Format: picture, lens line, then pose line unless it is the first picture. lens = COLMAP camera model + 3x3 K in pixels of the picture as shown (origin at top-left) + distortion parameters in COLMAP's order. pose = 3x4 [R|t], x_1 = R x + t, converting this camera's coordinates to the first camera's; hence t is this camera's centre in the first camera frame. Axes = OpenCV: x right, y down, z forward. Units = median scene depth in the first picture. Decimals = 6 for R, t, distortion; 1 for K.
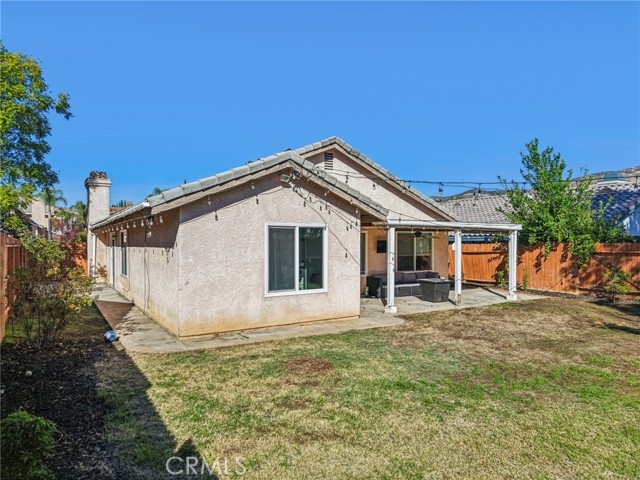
lens RADIAL K [[427.5, 0, 318.5], [0, 427.5, 241.6], [0, 0, 1]] dist [0.023519, -0.022759]
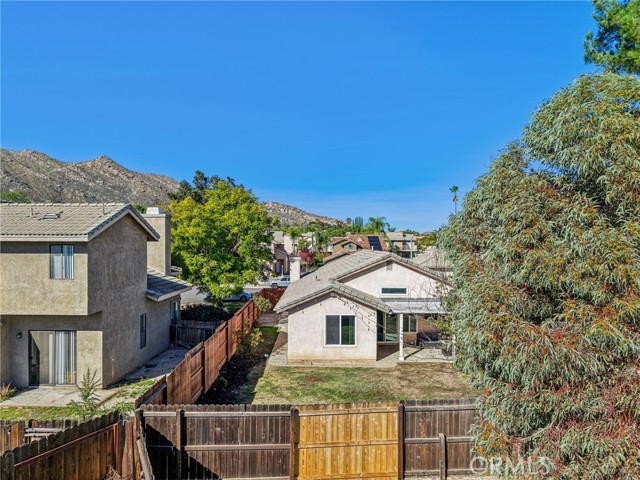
lens RADIAL K [[427.5, 0, 319.3], [0, 427.5, 241.6], [0, 0, 1]] dist [0.023519, -0.022759]
pose [[0.854487, -0.002080, -0.519468, 0.983586], [-0.002688, 0.999961, -0.008426, -0.389826], [0.519466, 0.008596, 0.854448, -0.915508]]
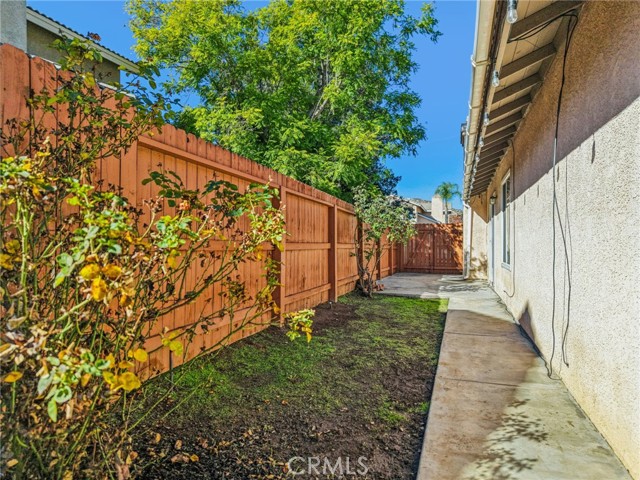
lens RADIAL K [[427.5, 0, 319.9], [0, 427.5, 243.1], [0, 0, 1]] dist [0.023519, -0.022759]
pose [[0.645198, 0.007405, -0.763979, -0.304416], [-0.010931, 0.999940, 0.000461, 0.080585], [0.763937, 0.008054, 0.645241, 0.738353]]
